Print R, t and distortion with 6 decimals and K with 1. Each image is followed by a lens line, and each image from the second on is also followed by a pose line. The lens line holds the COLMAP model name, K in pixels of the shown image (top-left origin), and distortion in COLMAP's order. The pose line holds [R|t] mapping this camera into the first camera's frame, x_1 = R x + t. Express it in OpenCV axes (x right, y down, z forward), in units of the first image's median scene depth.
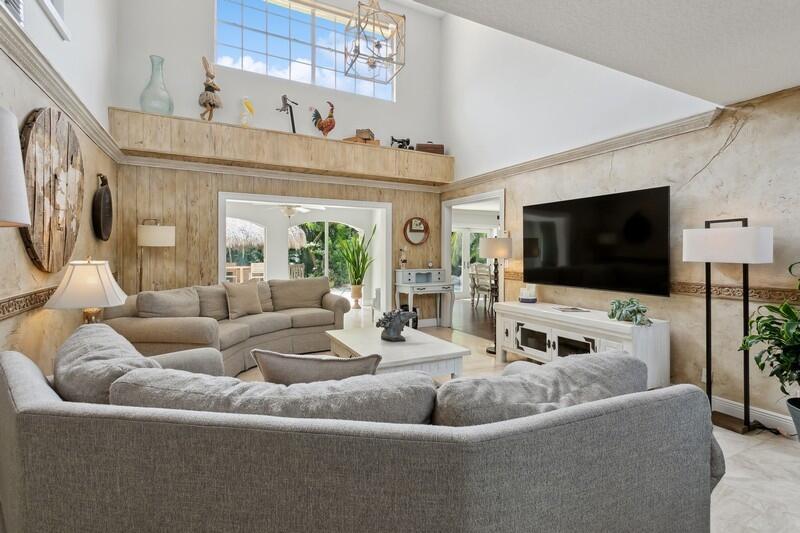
lens RADIAL K [[383.6, 0, 398.5], [0, 383.6, 262.1], [0, 0, 1]] dist [0.002315, -0.000115]
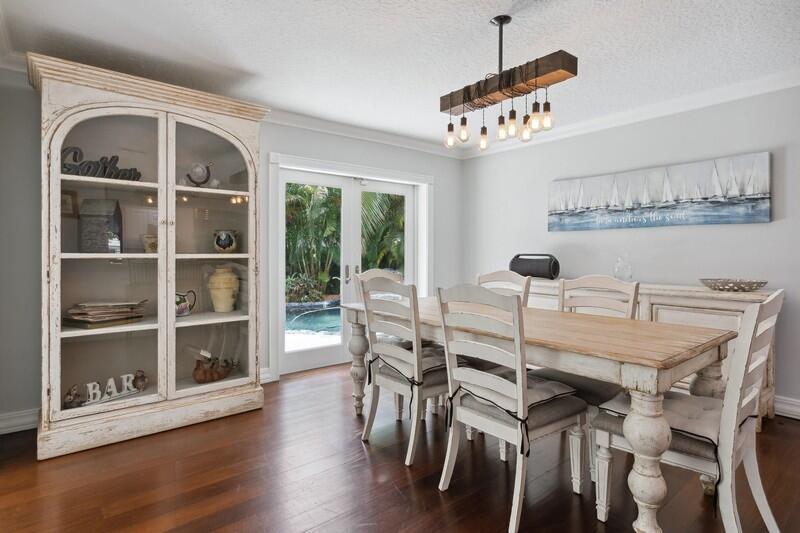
lens RADIAL K [[434.5, 0, 400.9], [0, 434.5, 264.2], [0, 0, 1]] dist [0.000564, 0.000062]
pose [[0.976586, -0.007500, 0.214998, 0.160042], [0.007071, 0.999971, 0.002762, -0.003919], [-0.215012, -0.001177, 0.976611, 0.691587]]
